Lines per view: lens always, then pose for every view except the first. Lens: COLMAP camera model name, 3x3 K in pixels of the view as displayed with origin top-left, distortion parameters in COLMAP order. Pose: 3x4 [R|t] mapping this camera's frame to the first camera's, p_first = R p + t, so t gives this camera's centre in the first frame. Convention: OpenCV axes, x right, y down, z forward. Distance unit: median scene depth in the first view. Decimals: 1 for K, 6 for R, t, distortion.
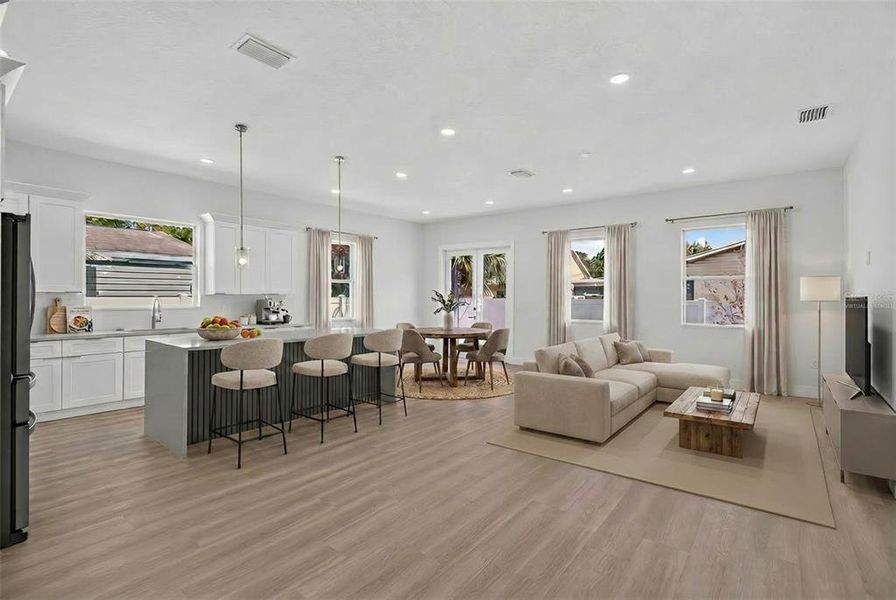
lens RADIAL K [[416.3, 0, 450.3], [0, 416.3, 289.2], [0, 0, 1]] dist [-0.003613, 0.001145]
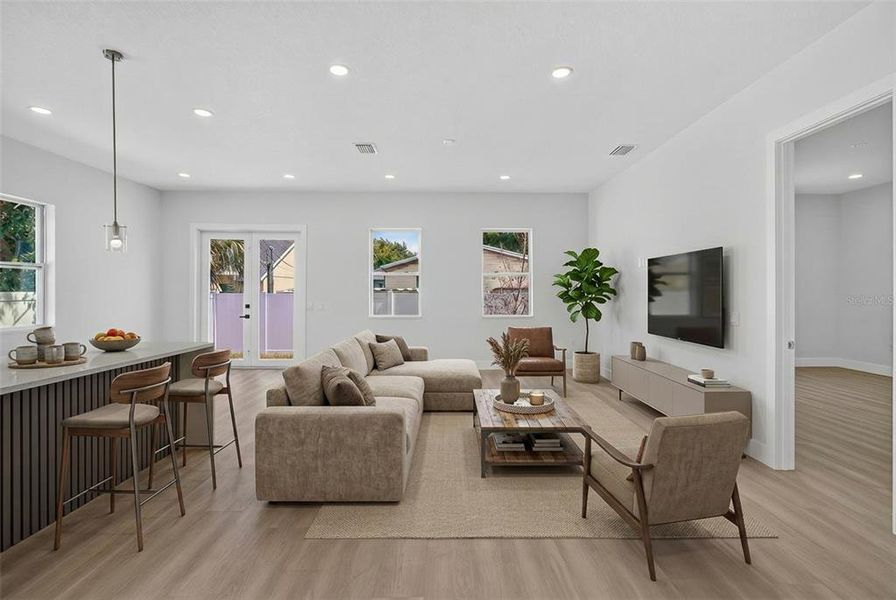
lens RADIAL K [[416.3, 0, 450.3], [0, 416.3, 289.2], [0, 0, 1]] dist [-0.003613, 0.001145]
pose [[0.768720, -0.001108, 0.639585, -0.205041], [-0.007302, 0.999918, 0.010509, 0.002412], [-0.639544, -0.012749, 0.768648, 0.187188]]
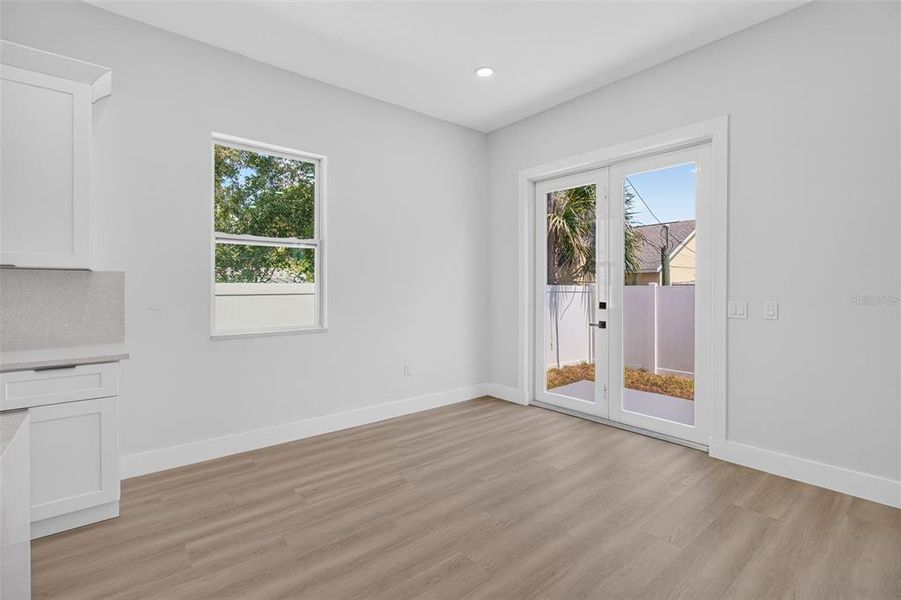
lens RADIAL K [[418.6, 0, 452.8], [0, 418.6, 289.1], [0, 0, 1]] dist [-0.003613, 0.001145]
pose [[0.979548, -0.006936, -0.201090, -0.009284], [0.010251, 0.999828, 0.015451, 0.027402], [0.200948, -0.017197, 0.979451, 0.733482]]
